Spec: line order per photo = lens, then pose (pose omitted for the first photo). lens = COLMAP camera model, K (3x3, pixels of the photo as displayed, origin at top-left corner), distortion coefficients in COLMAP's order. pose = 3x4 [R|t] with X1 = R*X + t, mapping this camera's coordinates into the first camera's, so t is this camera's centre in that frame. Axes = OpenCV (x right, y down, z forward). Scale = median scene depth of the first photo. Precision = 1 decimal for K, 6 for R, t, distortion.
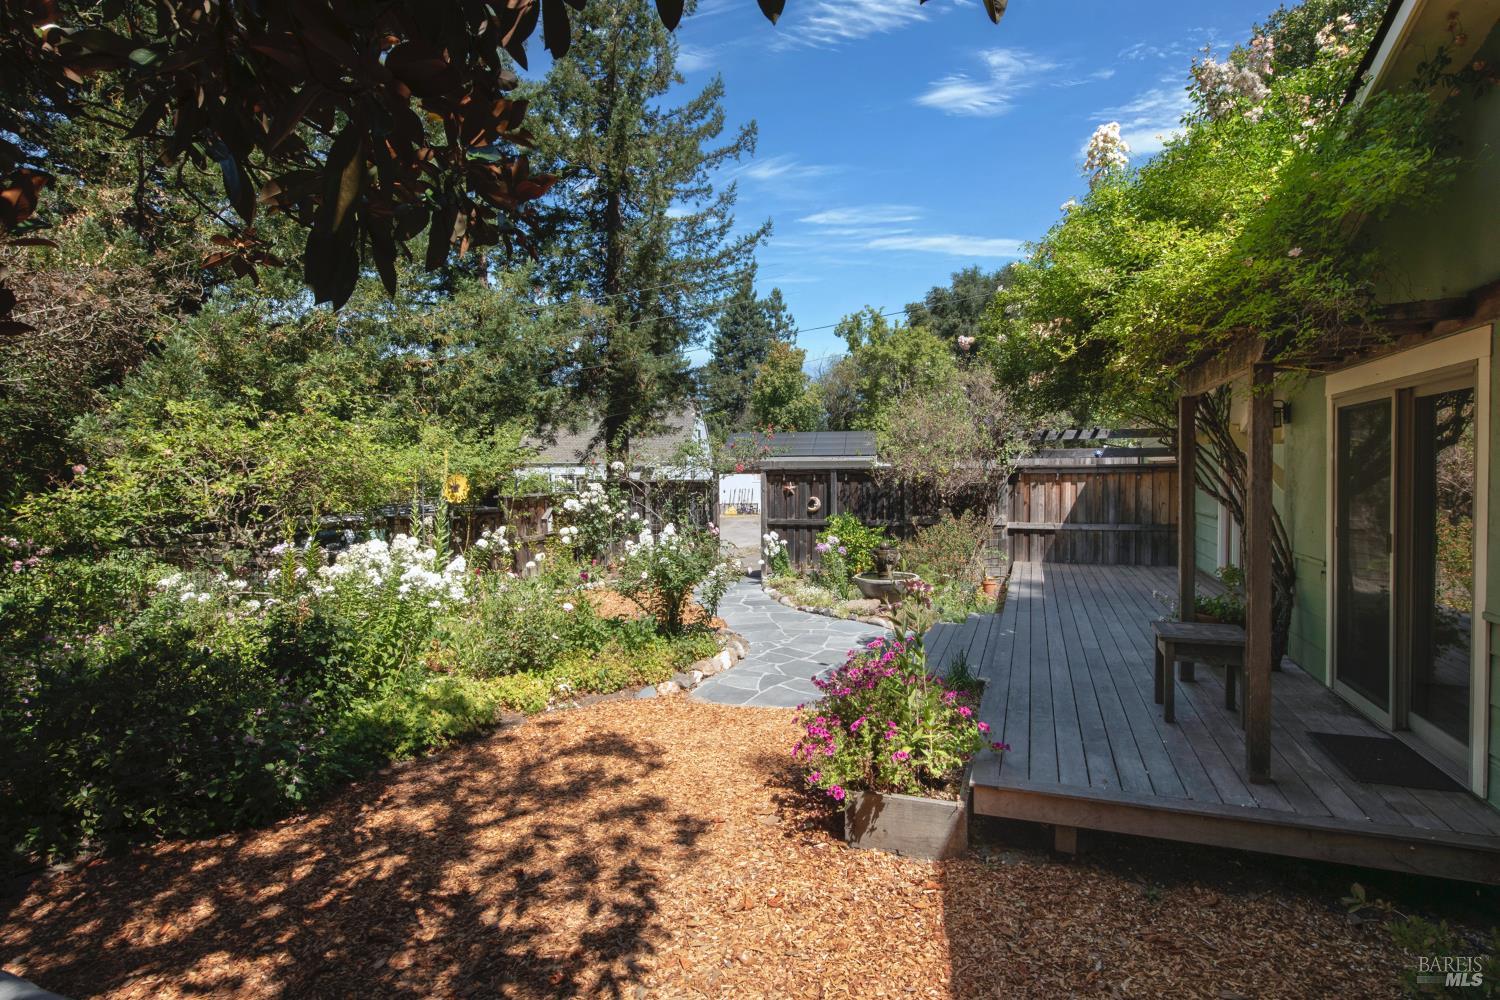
lens RADIAL K [[780.3, 0, 752.0], [0, 780.3, 497.6], [0, 0, 1]] dist [0.006422, 0.000422]
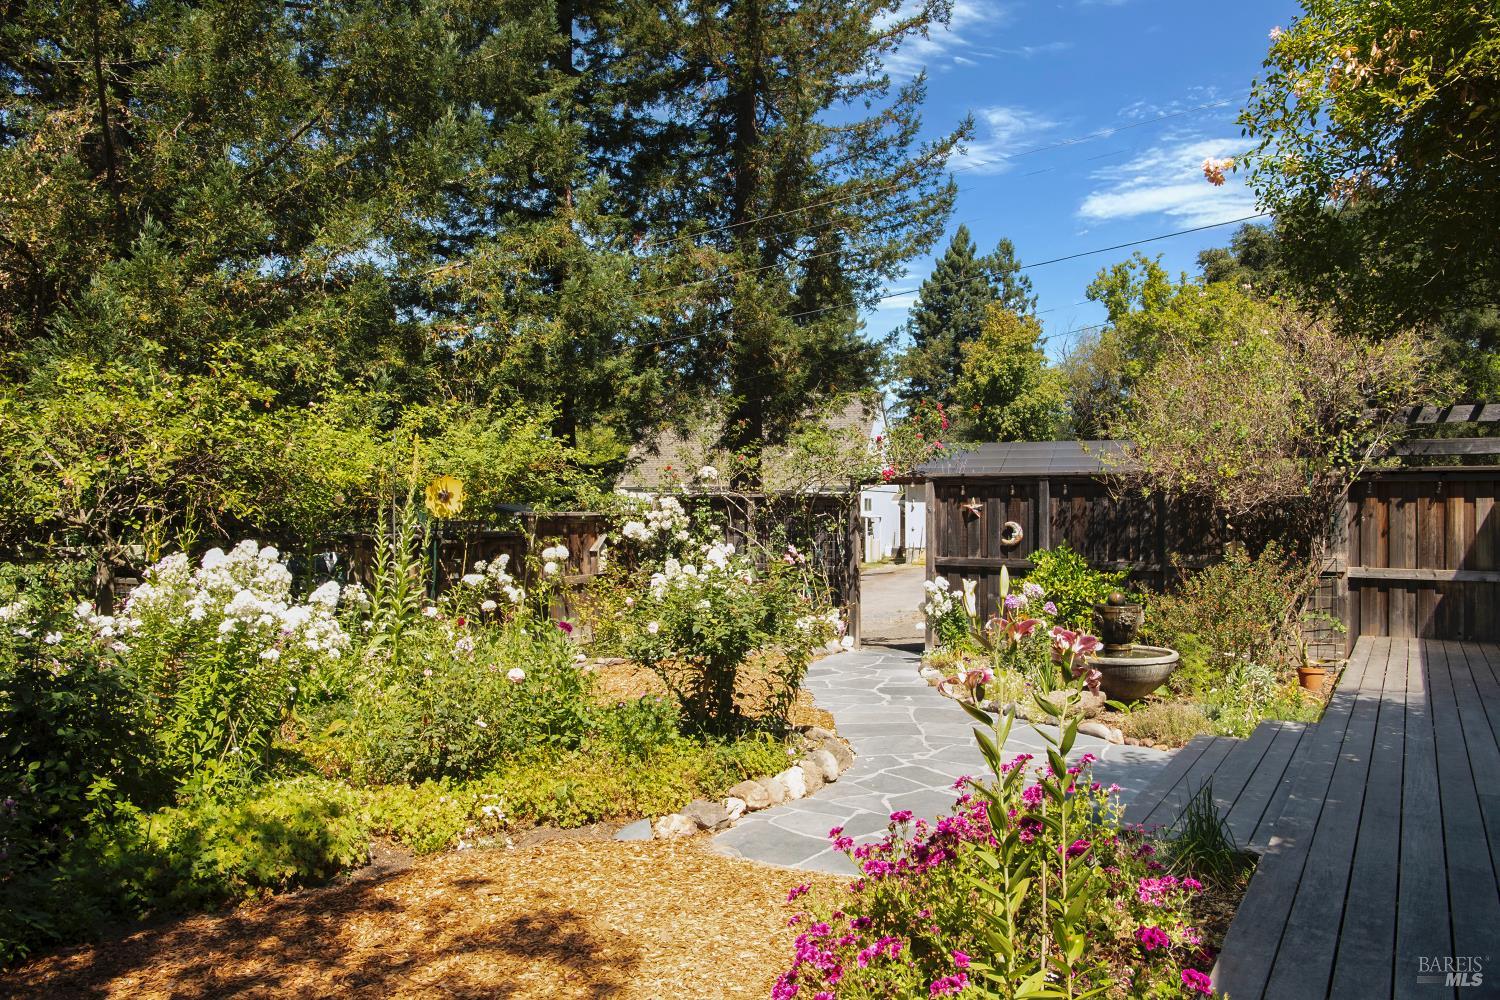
lens RADIAL K [[1100.4, 0, 747.3], [0, 1100.4, 498.3], [0, 0, 1]] dist [-0.064544, 0.014791]
pose [[0.977833, 0.007725, -0.209244, 0.055302], [-0.017181, 0.998910, -0.043410, 0.021056], [0.208680, 0.046042, 0.976900, 0.117338]]
